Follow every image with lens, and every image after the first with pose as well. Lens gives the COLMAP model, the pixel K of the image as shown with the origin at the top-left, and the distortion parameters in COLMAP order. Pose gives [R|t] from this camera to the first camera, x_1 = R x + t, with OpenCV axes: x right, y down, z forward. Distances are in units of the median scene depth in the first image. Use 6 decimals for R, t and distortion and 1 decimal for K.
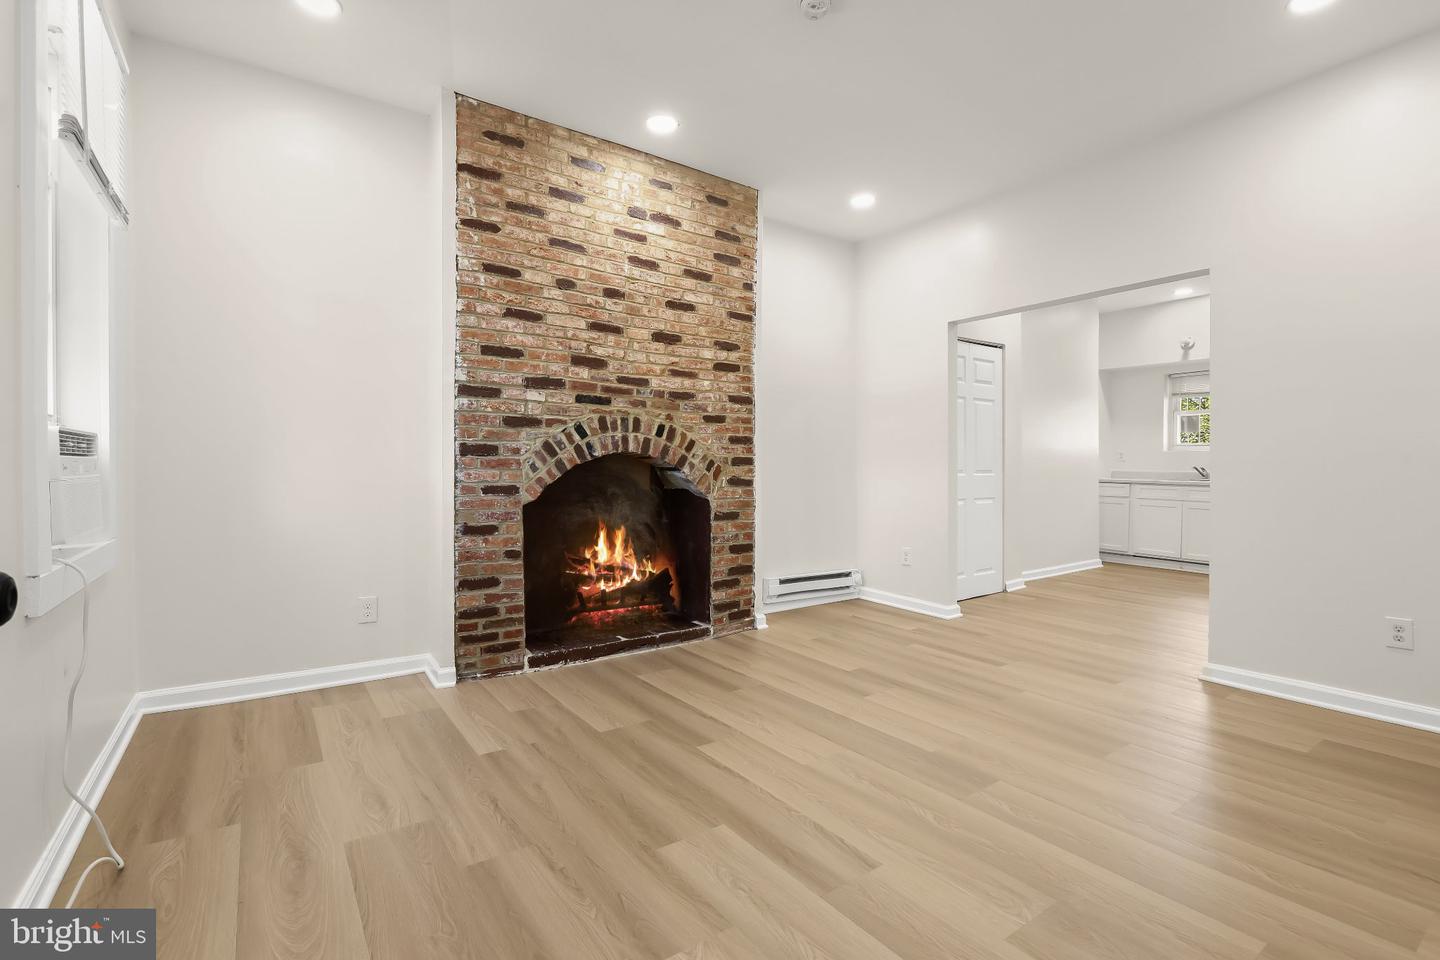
lens RADIAL K [[668.6, 0, 720.0], [0, 668.6, 480.0], [0, 0, 1]] dist [0.001299, 0.001022]
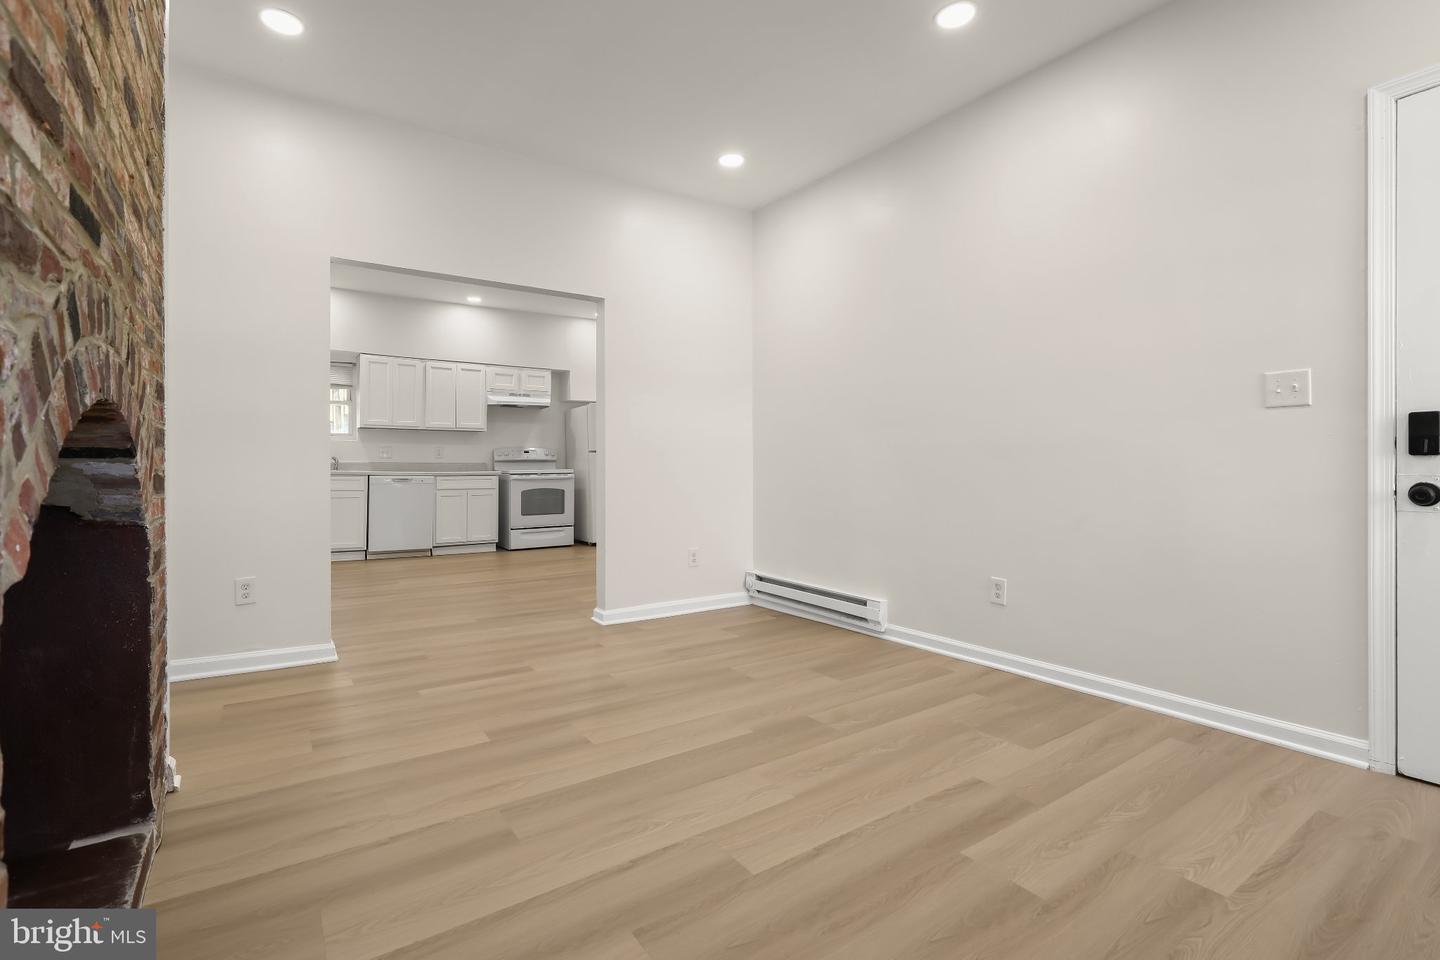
lens RADIAL K [[668.6, 0, 720.0], [0, 668.6, 480.0], [0, 0, 1]] dist [0.001299, 0.001022]
pose [[0.001639, -0.026016, 0.999660, -0.686153], [0.014429, 0.999558, 0.025990, -0.001919], [-0.999895, 0.014381, 0.002014, 1.039508]]
